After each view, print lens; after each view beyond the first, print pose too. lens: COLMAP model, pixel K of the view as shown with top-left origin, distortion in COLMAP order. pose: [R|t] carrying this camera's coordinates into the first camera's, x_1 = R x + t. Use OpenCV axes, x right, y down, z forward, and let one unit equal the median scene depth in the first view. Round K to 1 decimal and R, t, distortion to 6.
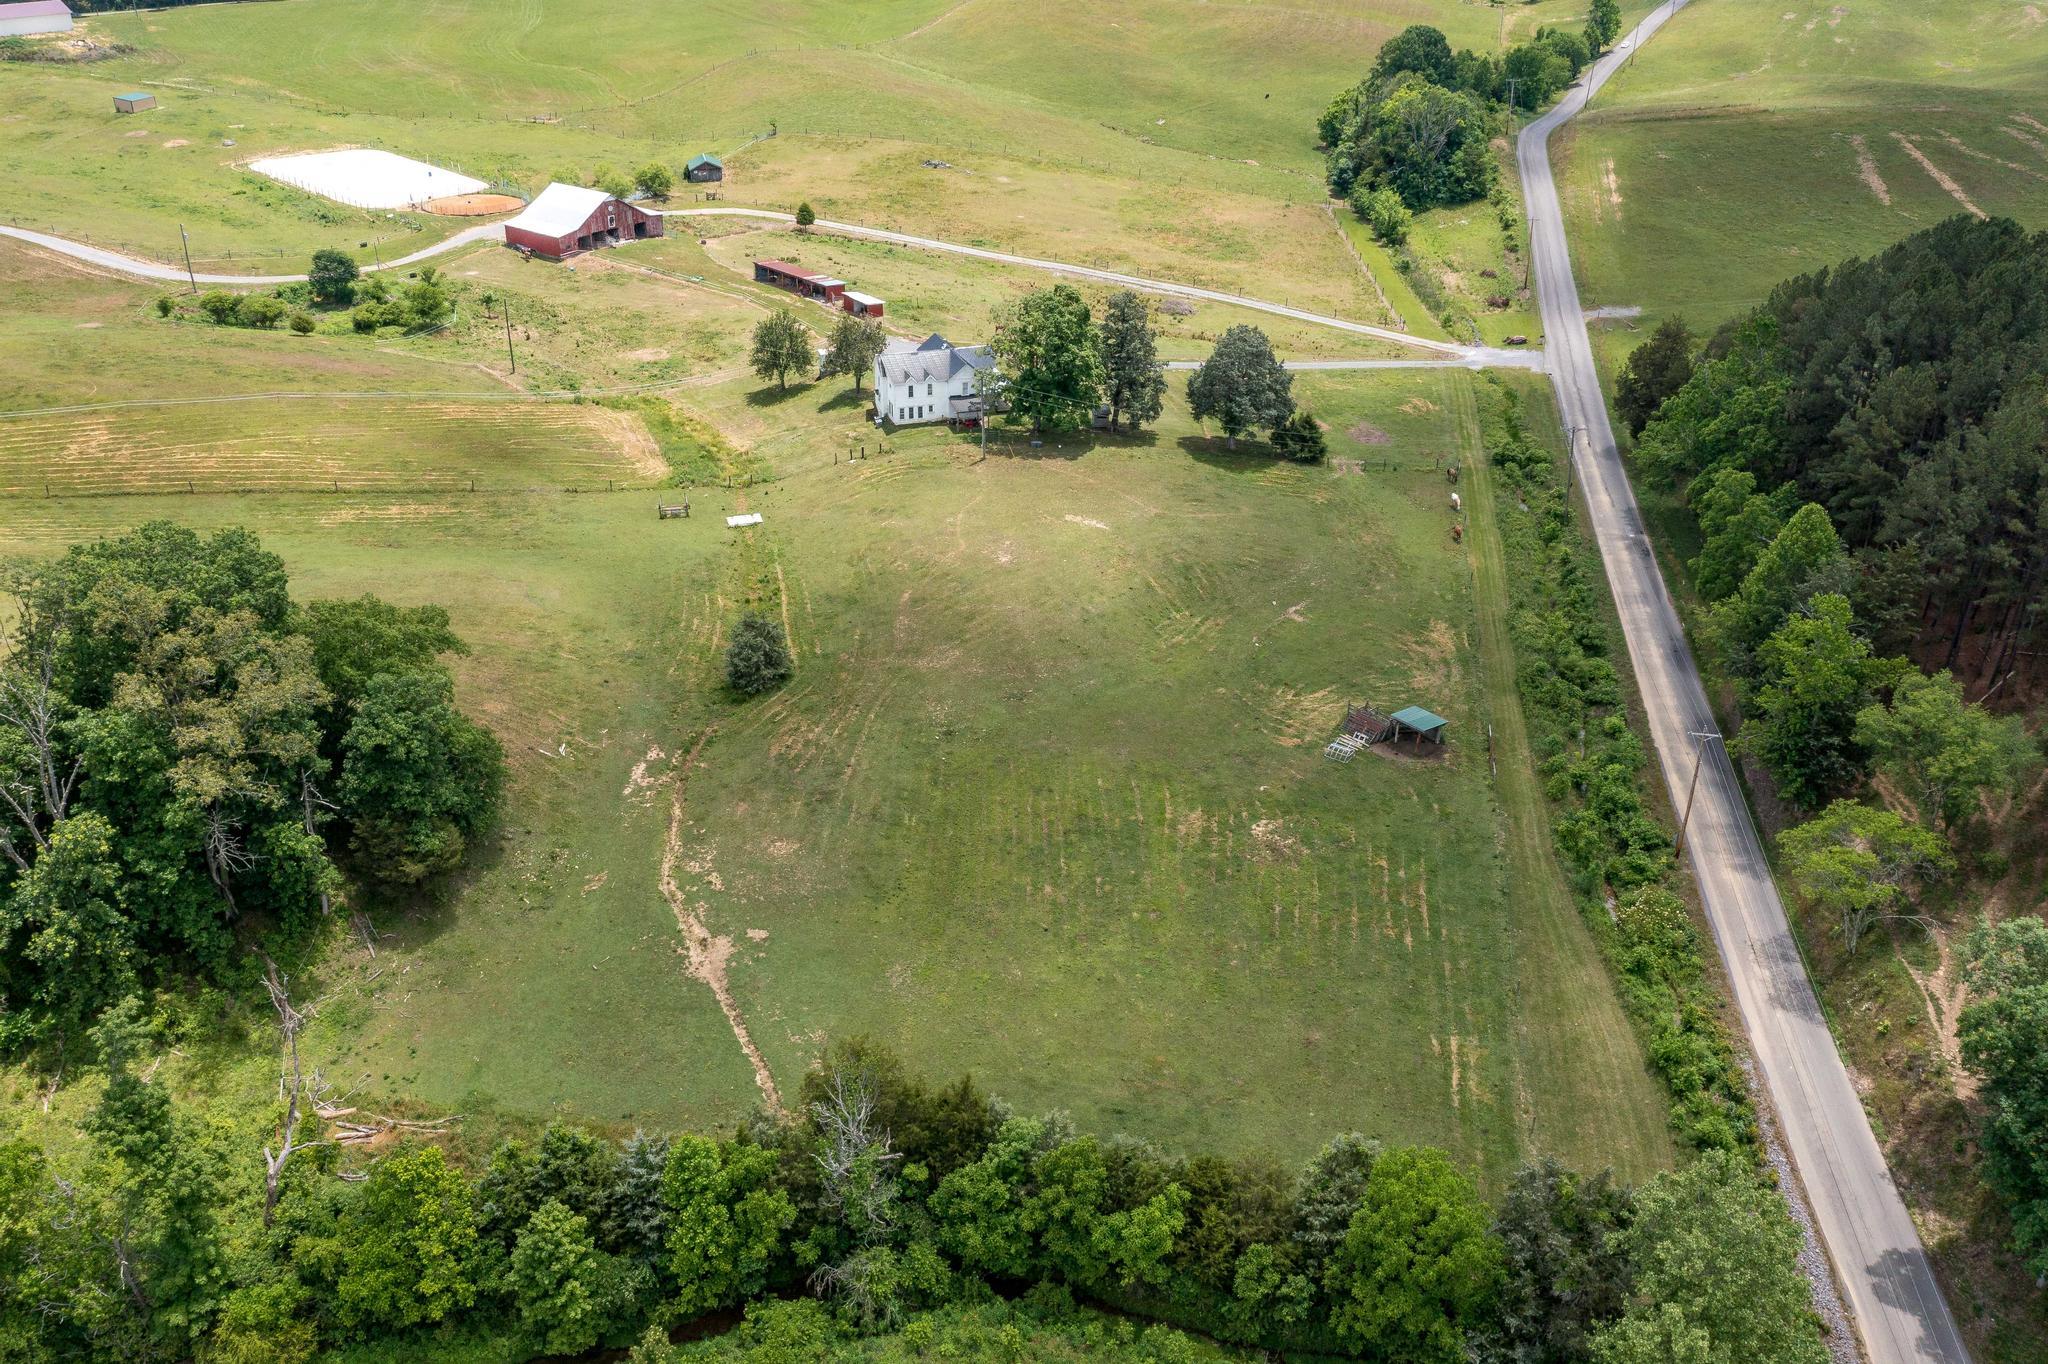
lens RADIAL K [[1608.4, 0, 1010.4], [0, 1608.4, 668.6], [0, 0, 1]] dist [-0.036709, 0.002469]
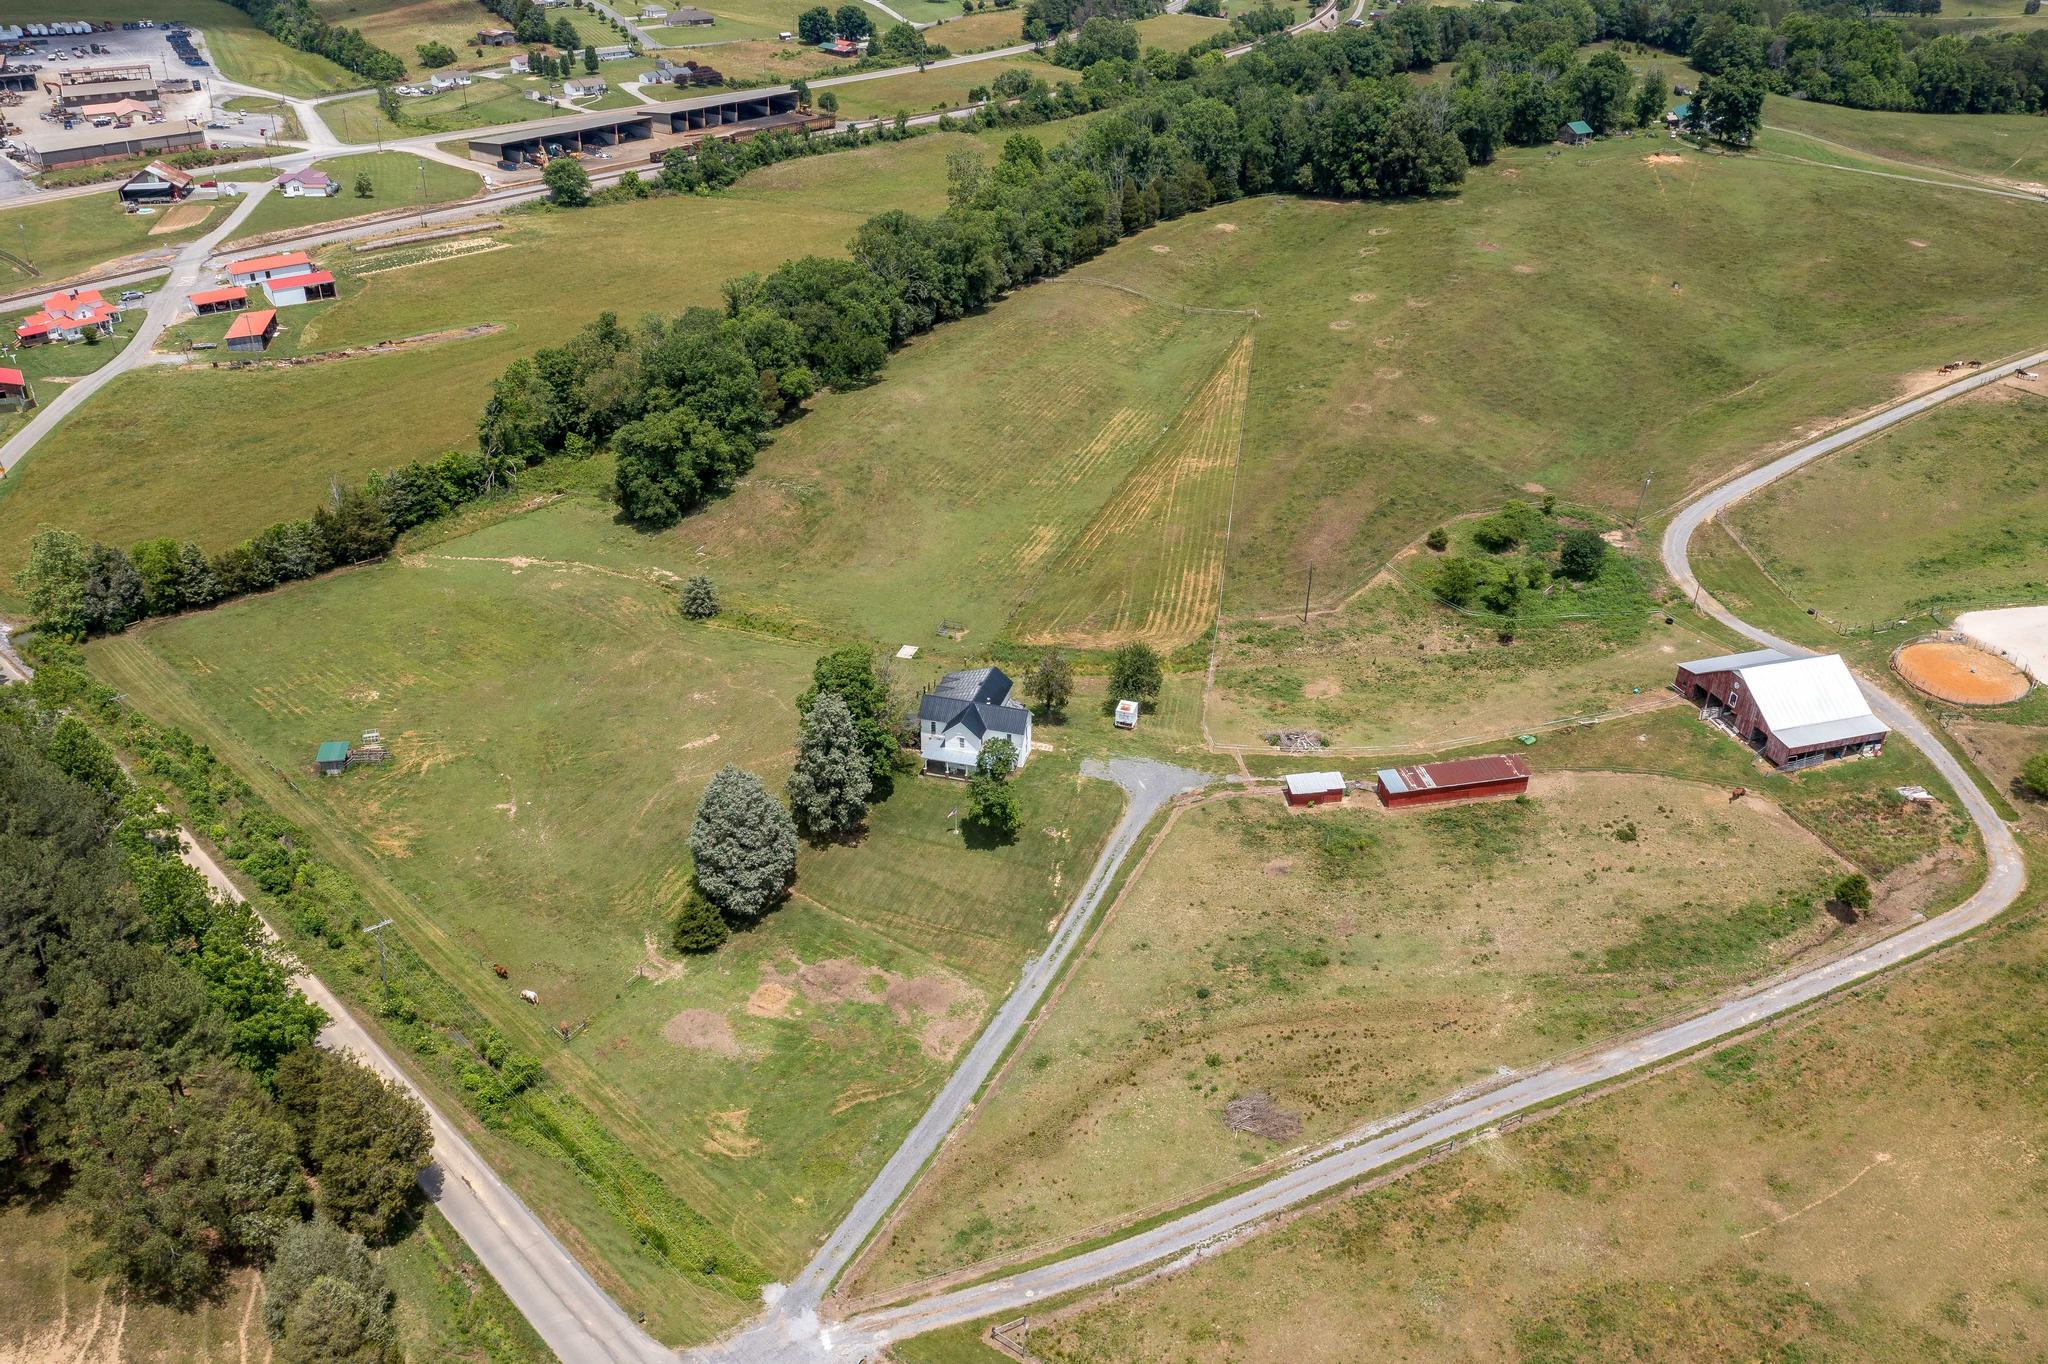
lens RADIAL K [[1608.4, 0, 1010.4], [0, 1608.4, 668.6], [0, 0, 1]] dist [-0.036709, 0.002469]
pose [[-0.555799, 0.395427, -0.731249, 0.682589], [-0.403493, 0.640750, 0.653171, -0.886967], [0.726829, 0.658086, -0.196576, 1.208321]]
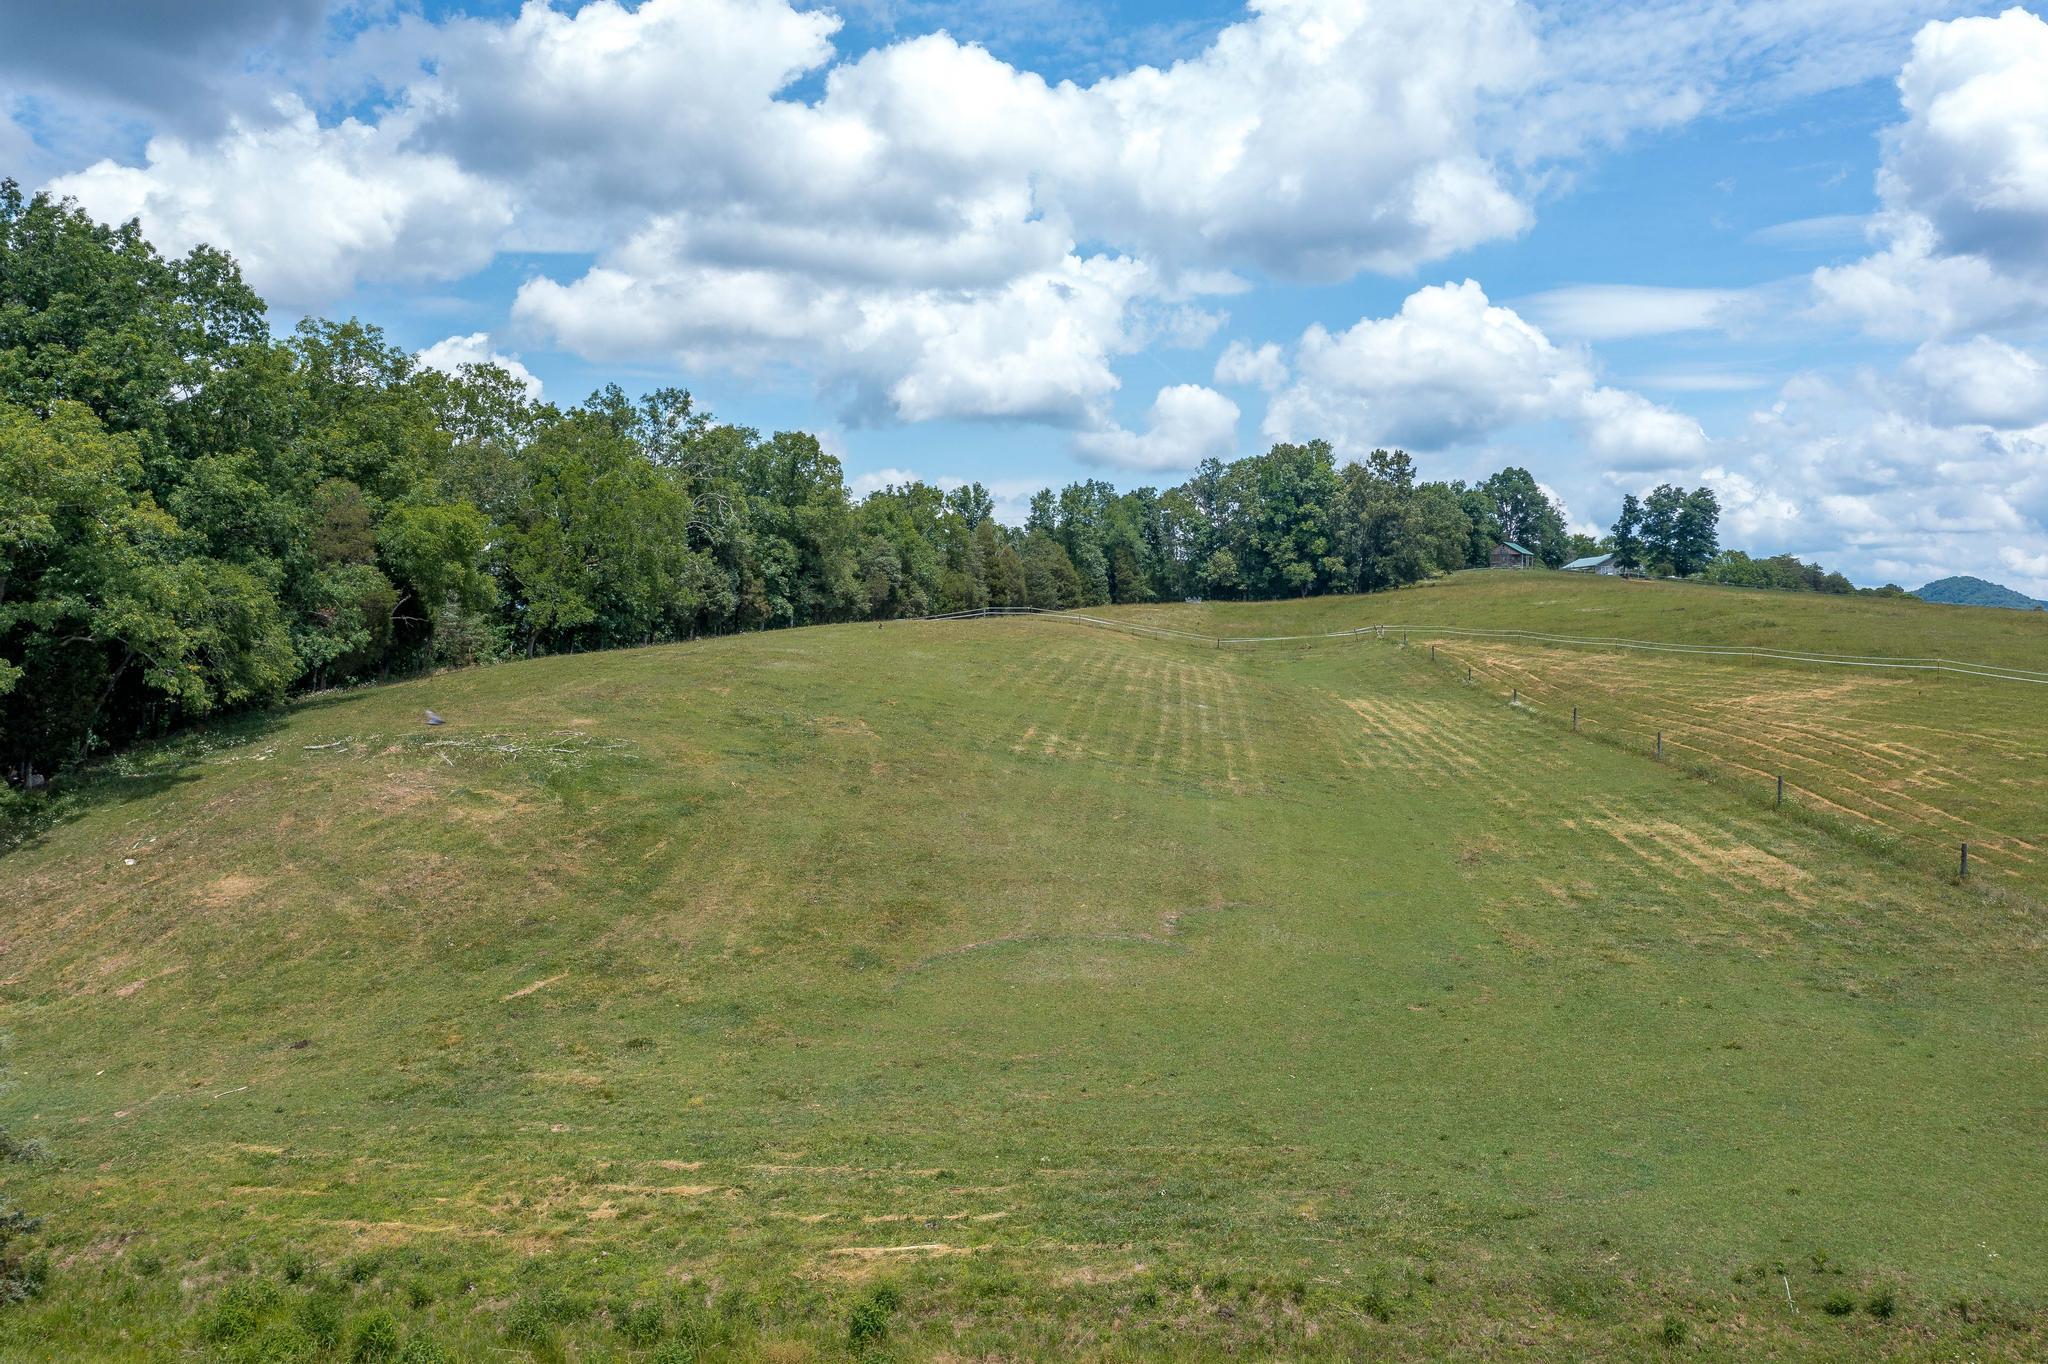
lens RADIAL K [[1609.6, 0, 1008.6], [0, 1609.6, 673.5], [0, 0, 1]] dist [-0.040787, 0.002620]
pose [[-0.261907, 0.008682, -0.965054, -0.028113], [-0.464822, 0.875202, 0.134022, -0.098430], [0.845781, 0.483679, -0.225186, 0.837809]]
